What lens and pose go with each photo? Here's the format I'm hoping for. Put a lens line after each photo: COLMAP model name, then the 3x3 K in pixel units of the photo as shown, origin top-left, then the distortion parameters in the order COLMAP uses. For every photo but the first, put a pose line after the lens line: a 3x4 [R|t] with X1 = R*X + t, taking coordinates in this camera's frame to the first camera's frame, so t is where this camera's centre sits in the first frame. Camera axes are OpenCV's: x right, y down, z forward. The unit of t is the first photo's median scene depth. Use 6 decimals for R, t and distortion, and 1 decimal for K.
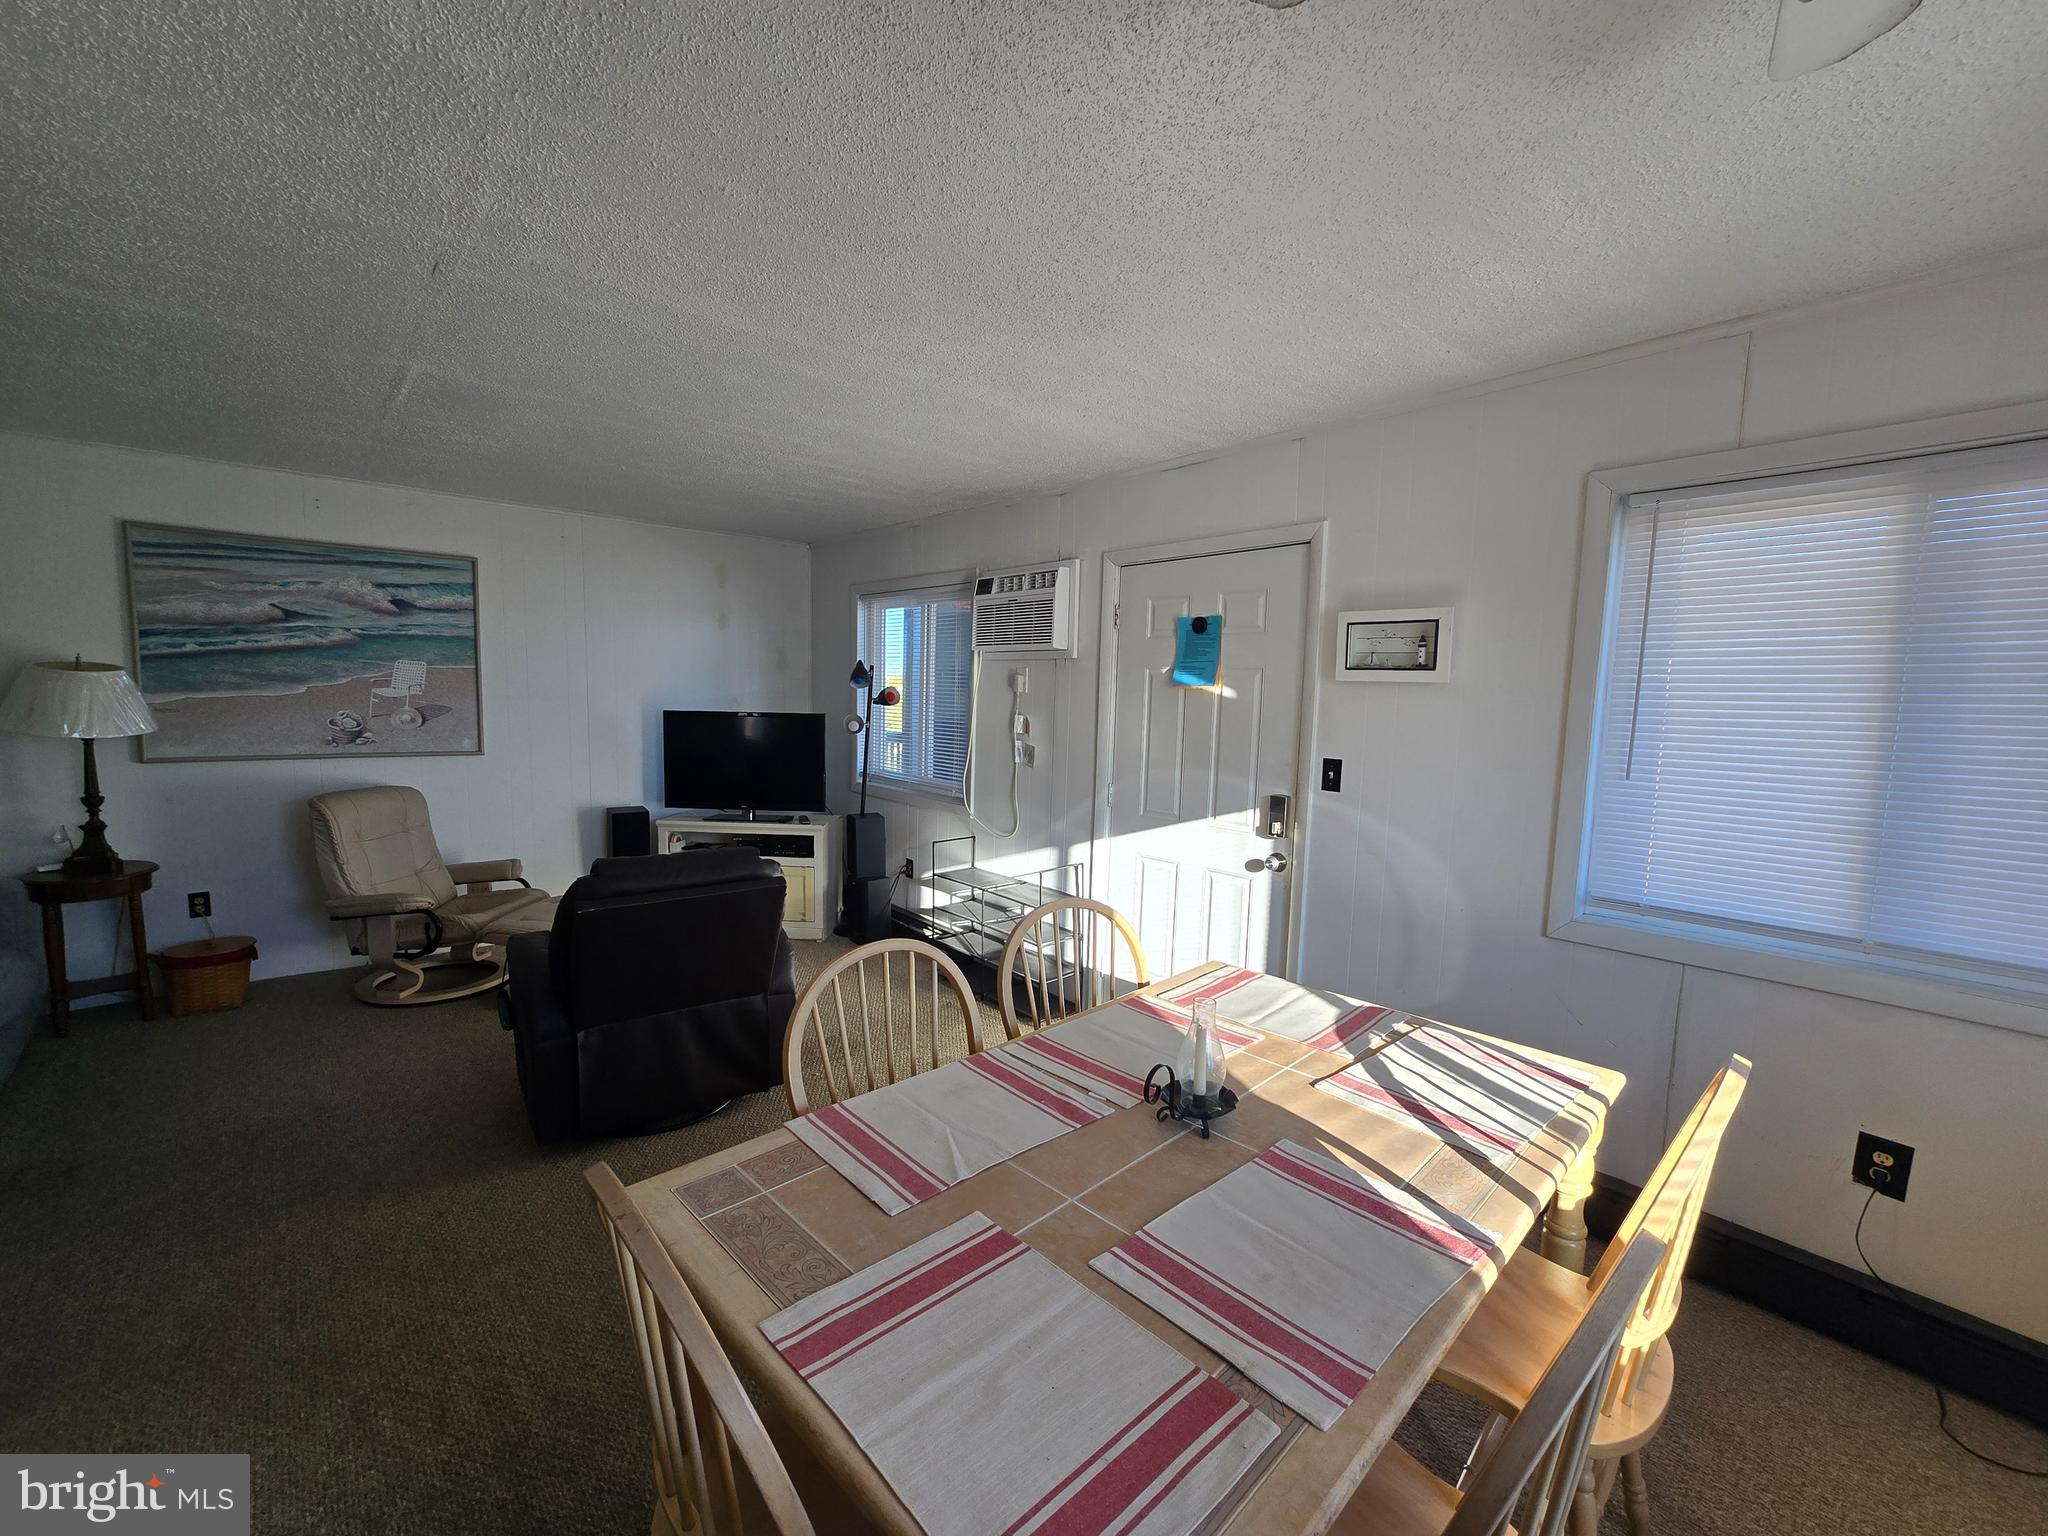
lens RADIAL K [[830.3, 0, 1032.9], [0, 830.3, 774.5], [0, 0, 1]] dist [-0.000332, -0.000612]
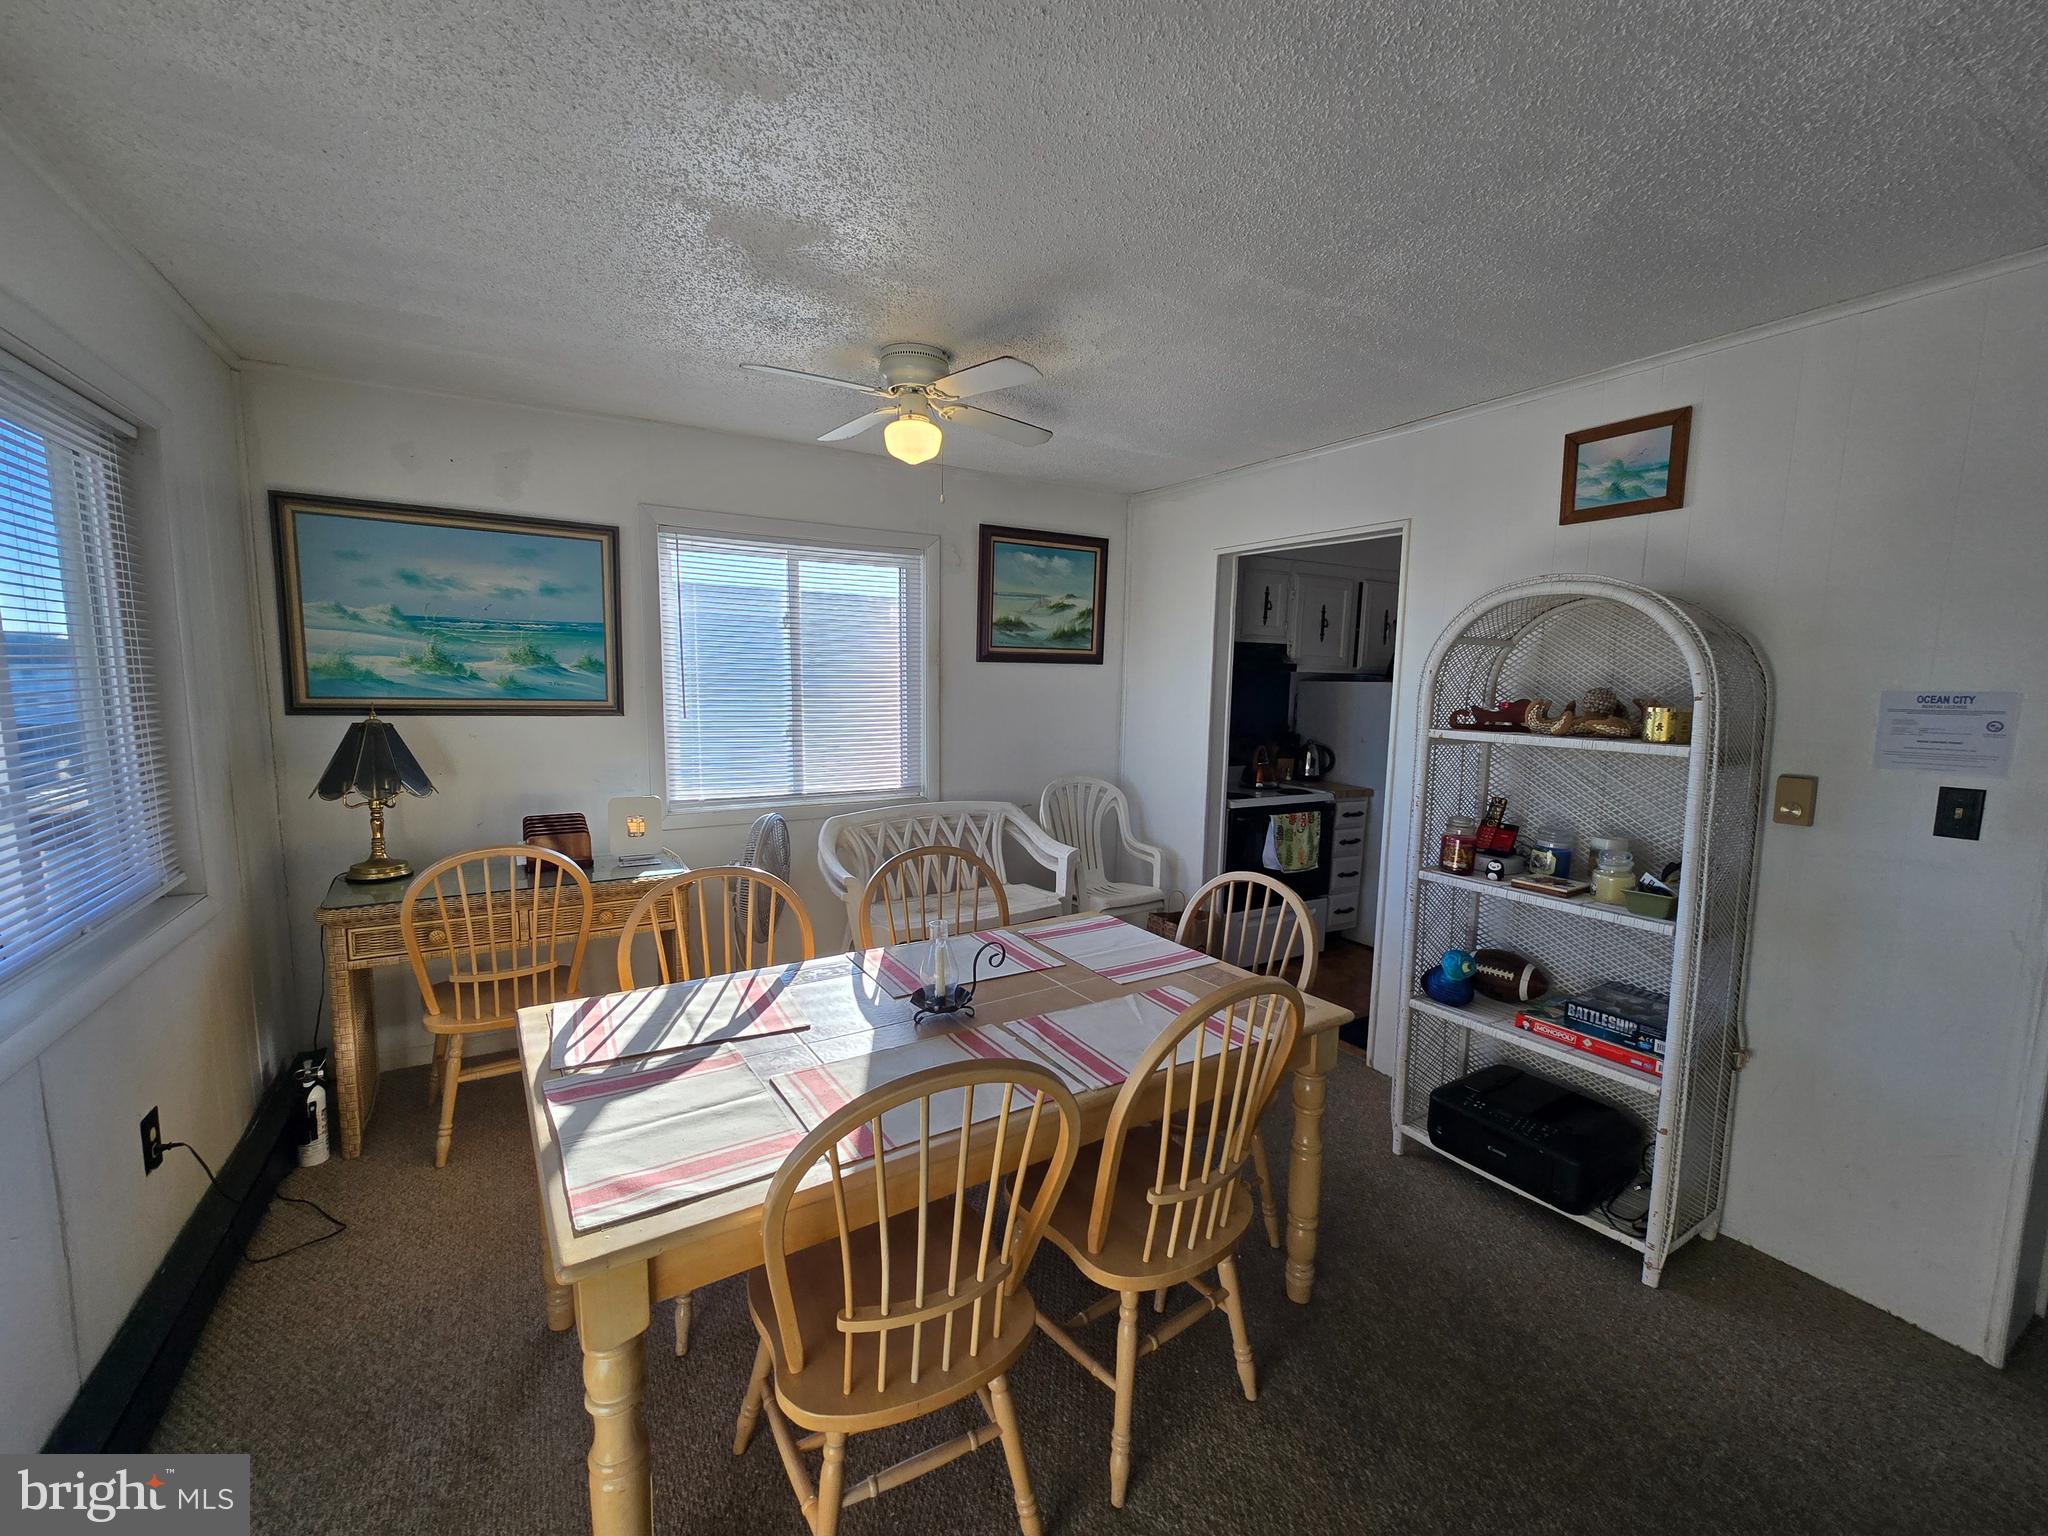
lens RADIAL K [[830.3, 0, 1030.6], [0, 830.3, 770.3], [0, 0, 1]] dist [-0.000332, -0.000612]
pose [[-0.978430, -0.068415, 0.194921, -0.071578], [-0.024421, 0.975257, 0.219723, -0.107032], [-0.205130, 0.210224, -0.955891, 0.988946]]
